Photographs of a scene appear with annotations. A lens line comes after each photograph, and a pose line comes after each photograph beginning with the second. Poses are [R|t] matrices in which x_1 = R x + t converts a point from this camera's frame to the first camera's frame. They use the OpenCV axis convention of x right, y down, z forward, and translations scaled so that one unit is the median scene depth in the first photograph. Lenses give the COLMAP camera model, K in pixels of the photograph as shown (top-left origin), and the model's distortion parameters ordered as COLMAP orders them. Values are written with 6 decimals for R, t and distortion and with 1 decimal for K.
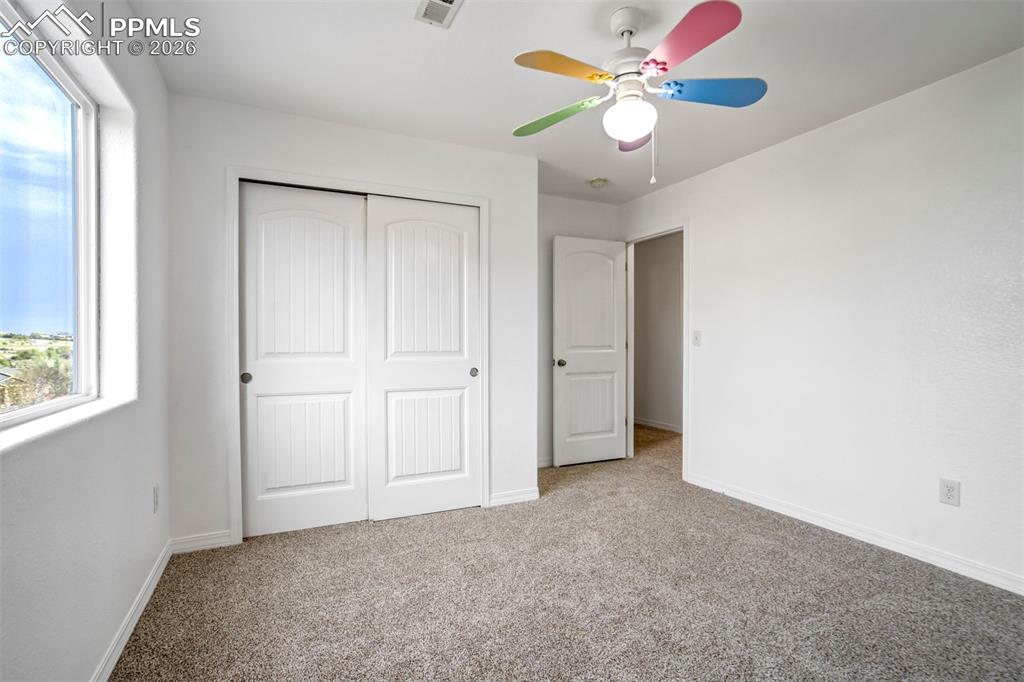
lens RADIAL K [[479.7, 0, 513.2], [0, 479.7, 338.1], [0, 0, 1]] dist [-0.041909, 0.022246]
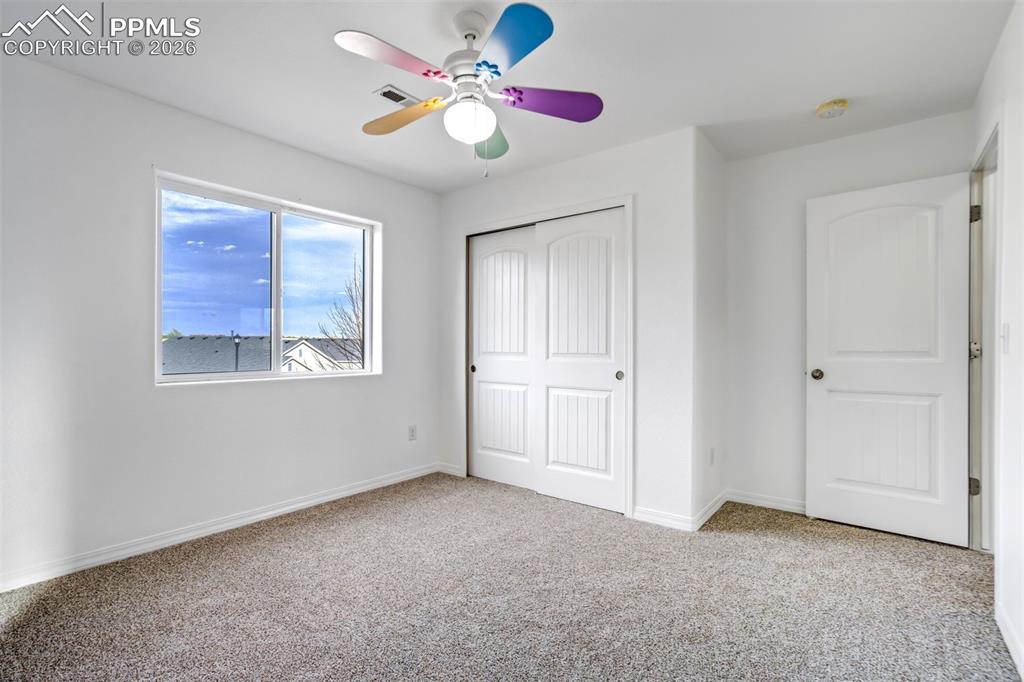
lens RADIAL K [[479.7, 0, 513.2], [0, 479.7, 338.1], [0, 0, 1]] dist [-0.041909, 0.022246]
pose [[0.447756, -0.008164, -0.894119, 0.719749], [0.005862, 0.999964, -0.006195, -0.001057], [0.894137, -0.002467, 0.447787, 0.377839]]
